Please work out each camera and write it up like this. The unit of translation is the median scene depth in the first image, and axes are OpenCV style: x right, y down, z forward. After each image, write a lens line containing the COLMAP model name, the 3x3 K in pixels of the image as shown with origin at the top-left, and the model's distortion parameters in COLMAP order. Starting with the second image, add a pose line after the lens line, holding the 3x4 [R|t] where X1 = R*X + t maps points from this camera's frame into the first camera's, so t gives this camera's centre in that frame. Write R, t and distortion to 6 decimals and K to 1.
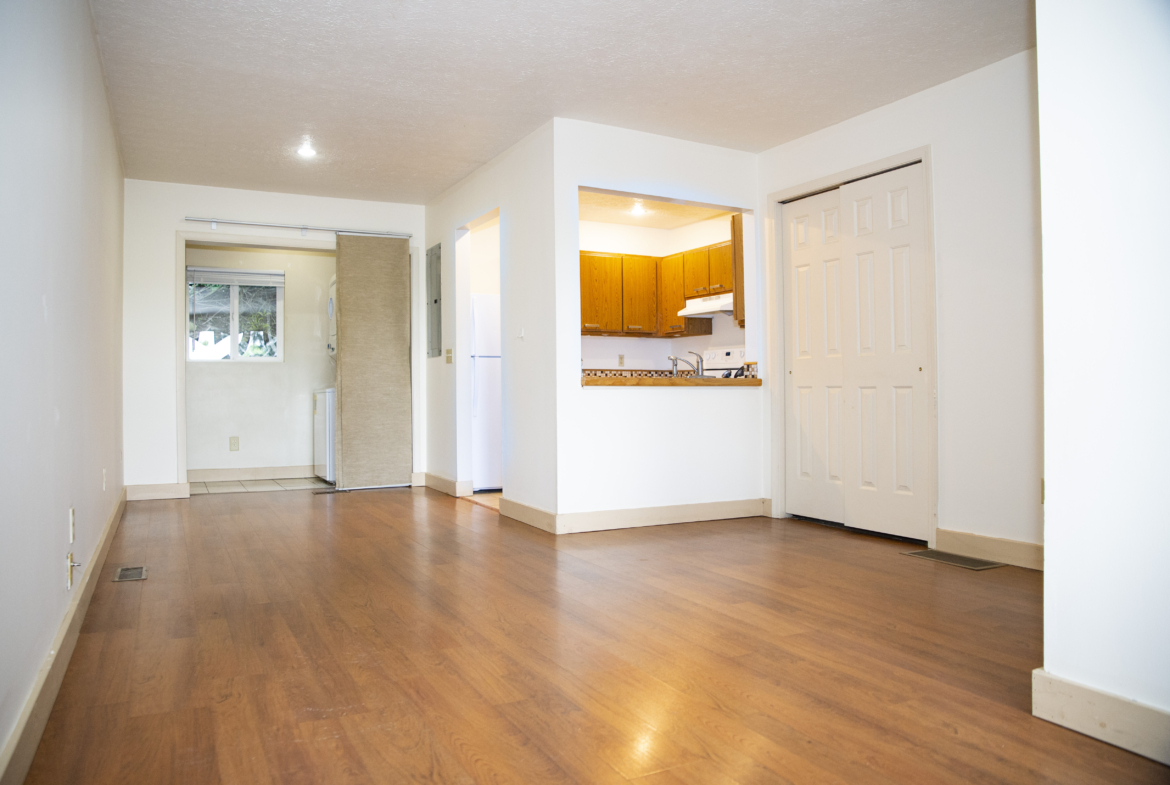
lens RADIAL K [[815.0, 0, 586.4], [0, 815.0, 390.5], [0, 0, 1]] dist [-0.009856, -0.002162]
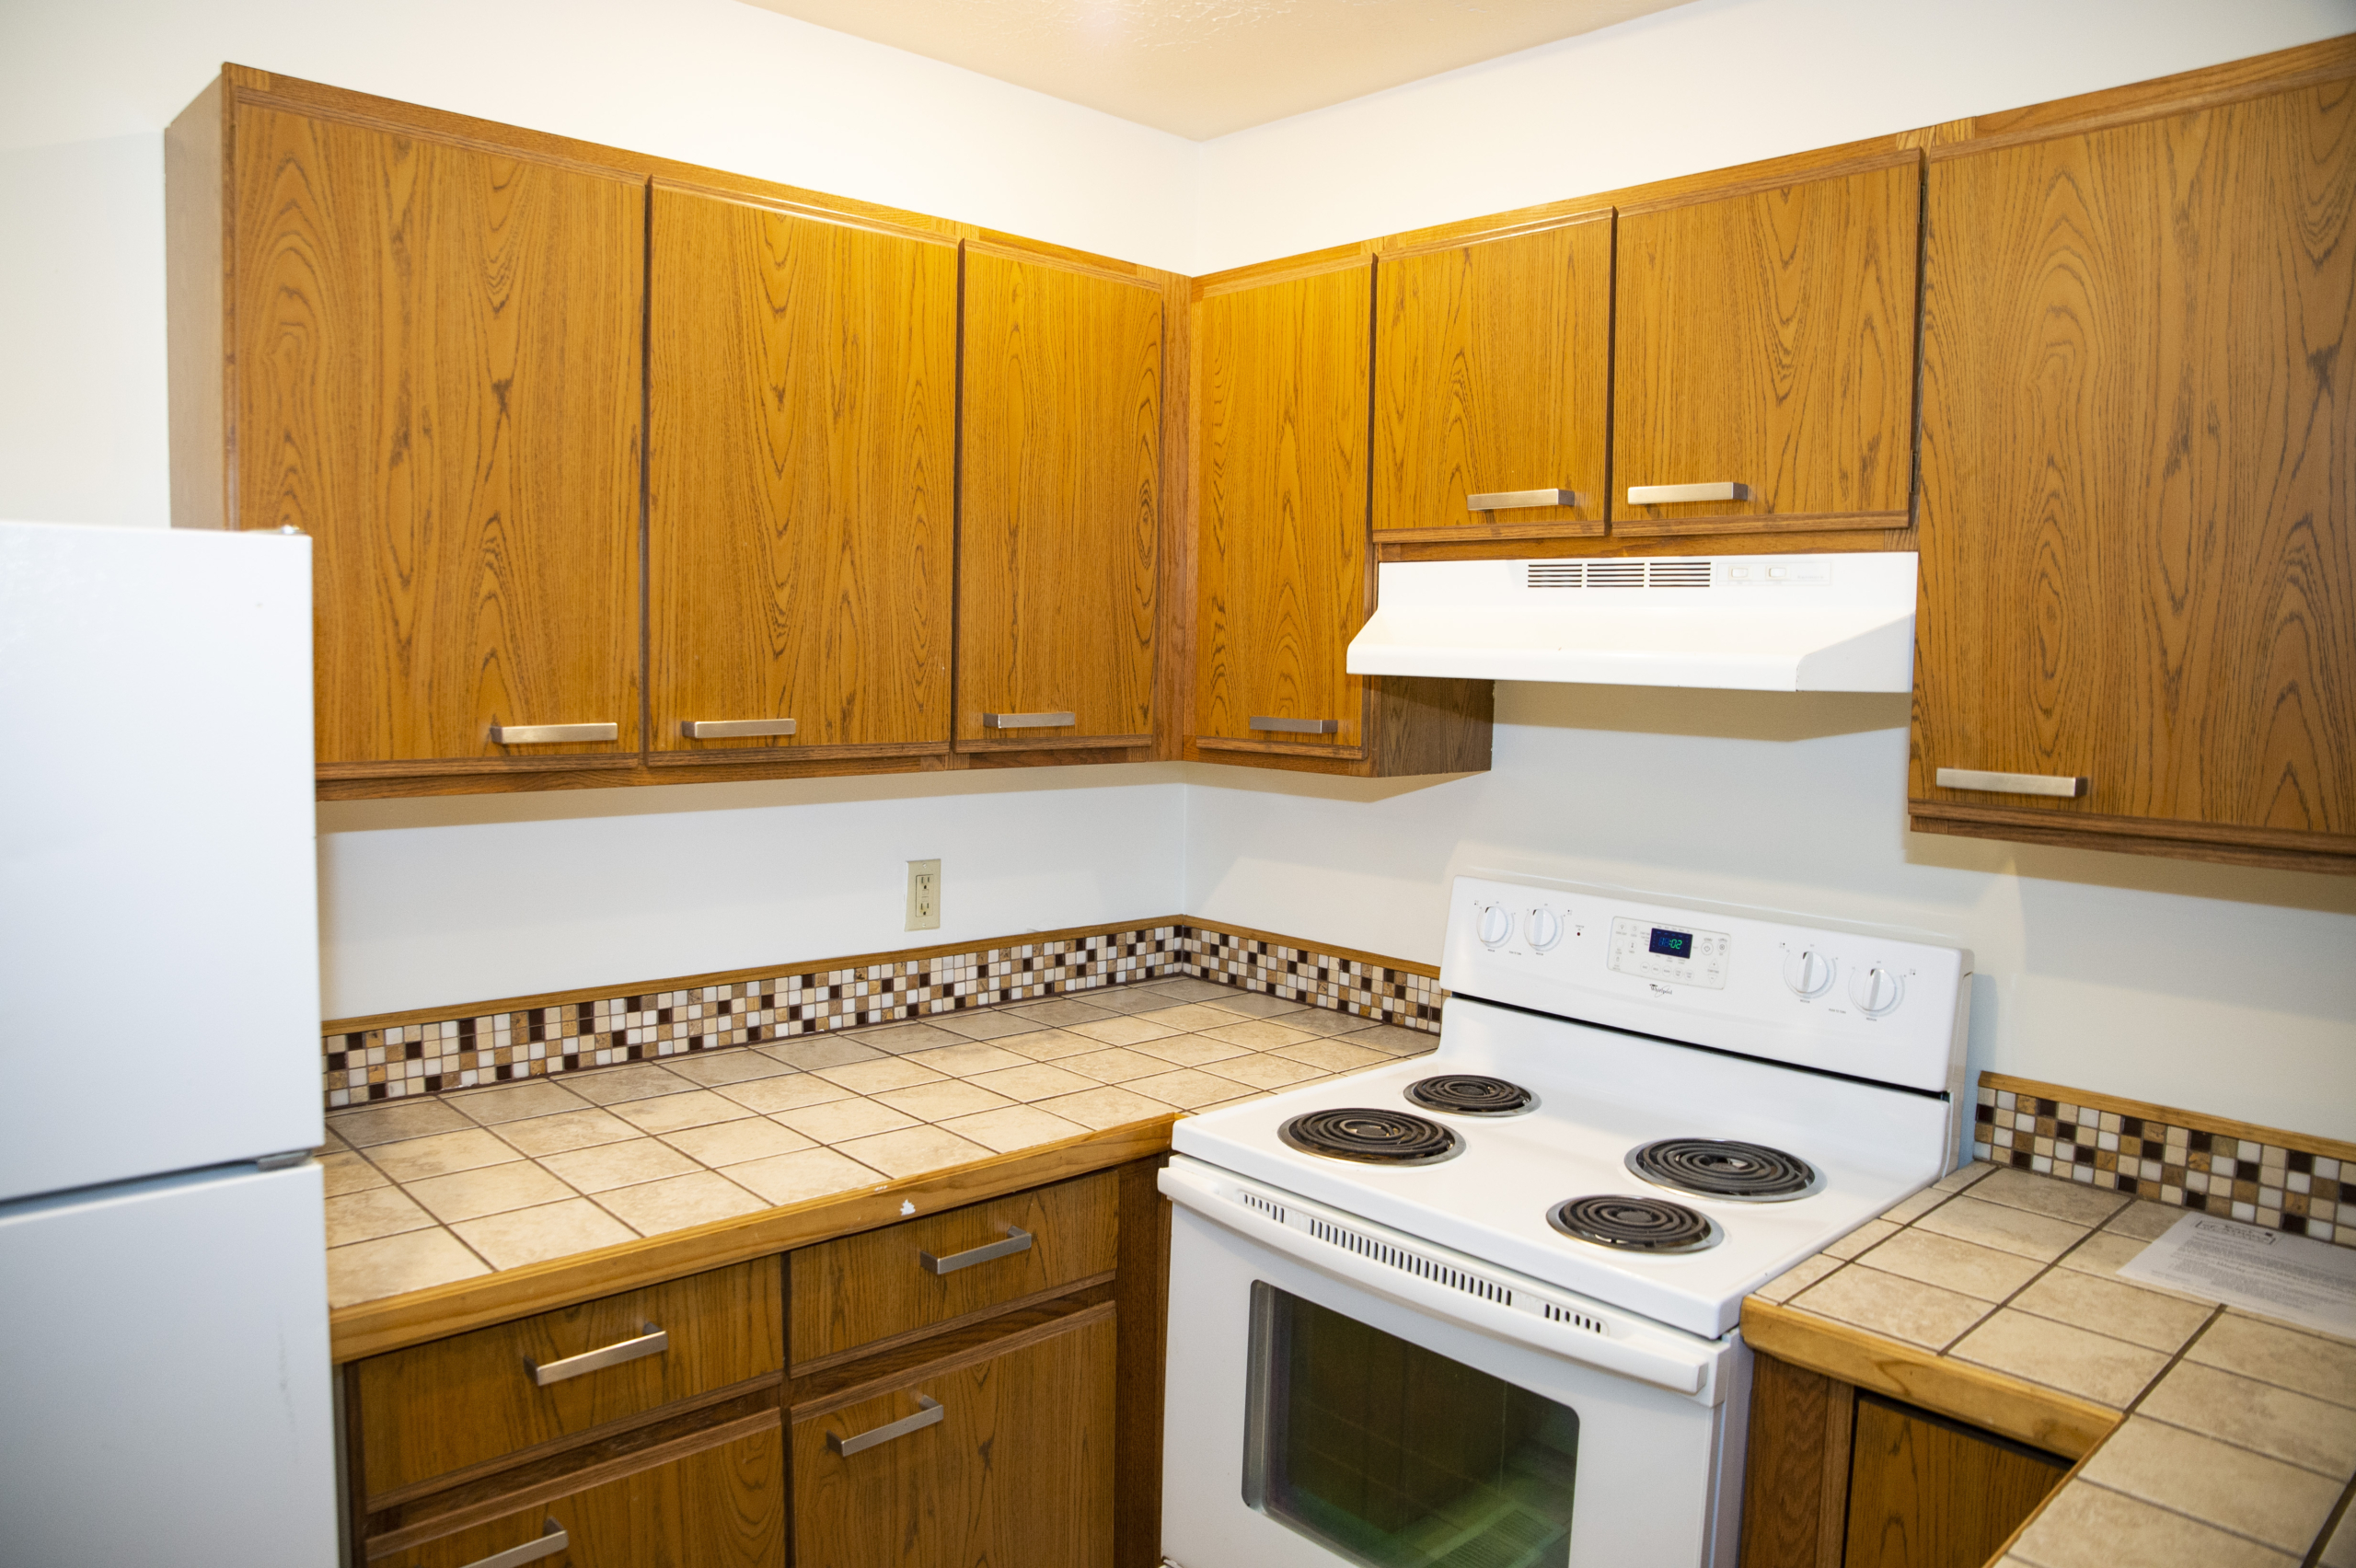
lens RADIAL K [[1620.9, 0, 1168.2], [0, 1620.9, 772.3], [0, 0, 1]] dist [-0.027035, 0.022804]
pose [[0.966899, 0.008245, 0.255025, 0.006688], [-0.027093, 0.997145, 0.070482, -0.090505], [-0.253716, -0.075059, 0.964362, 0.702731]]
